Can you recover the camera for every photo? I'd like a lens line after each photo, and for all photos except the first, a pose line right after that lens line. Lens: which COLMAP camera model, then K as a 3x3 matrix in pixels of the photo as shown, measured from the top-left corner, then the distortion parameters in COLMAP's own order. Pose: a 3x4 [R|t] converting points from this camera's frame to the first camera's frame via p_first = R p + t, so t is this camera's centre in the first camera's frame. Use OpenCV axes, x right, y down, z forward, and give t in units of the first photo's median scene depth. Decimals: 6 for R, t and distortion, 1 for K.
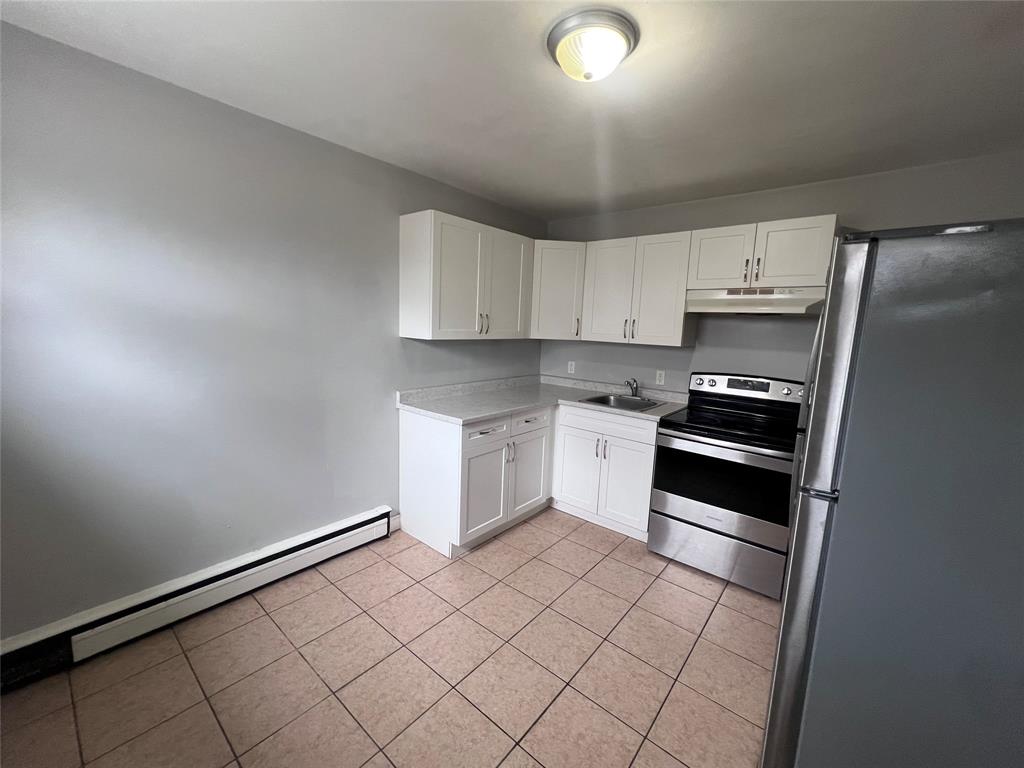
lens RADIAL K [[412.5, 0, 511.8], [0, 412.5, 382.5], [0, 0, 1]] dist [-0.000165, -0.000003]
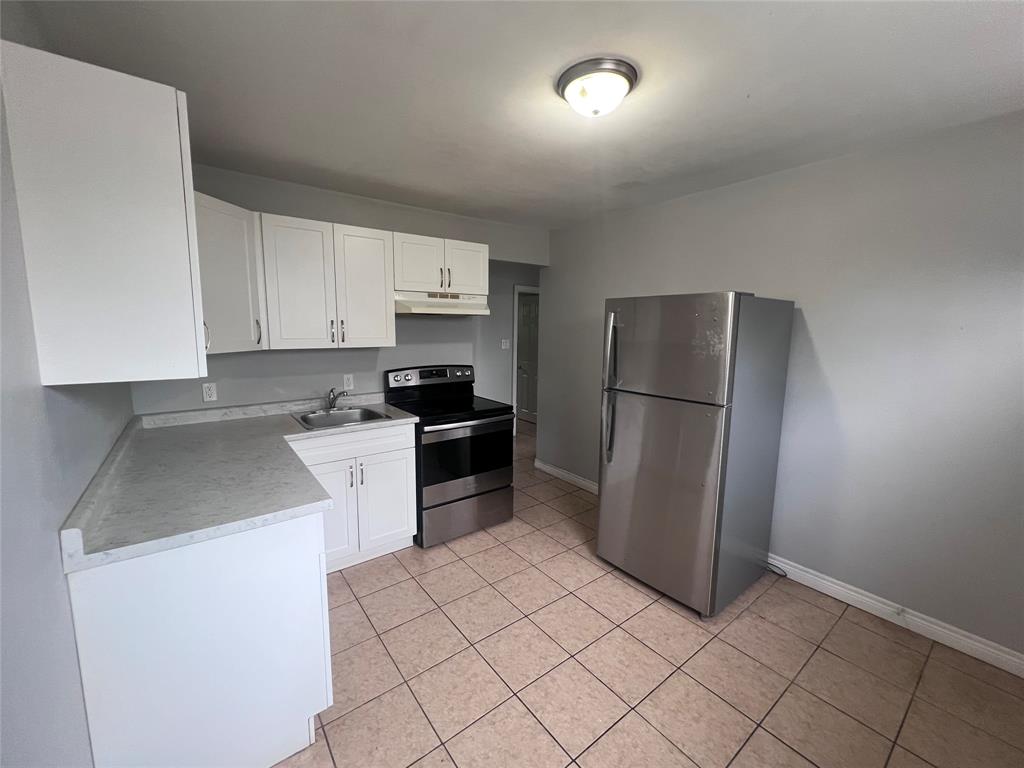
lens RADIAL K [[412.5, 0, 510.6], [0, 412.5, 382.5], [0, 0, 1]] dist [-0.000165, -0.000003]
pose [[0.221477, -0.168551, 0.960489, -0.551131], [0.137900, 0.980465, 0.140258, -0.111943], [-0.965366, 0.101387, 0.240394, 0.533701]]
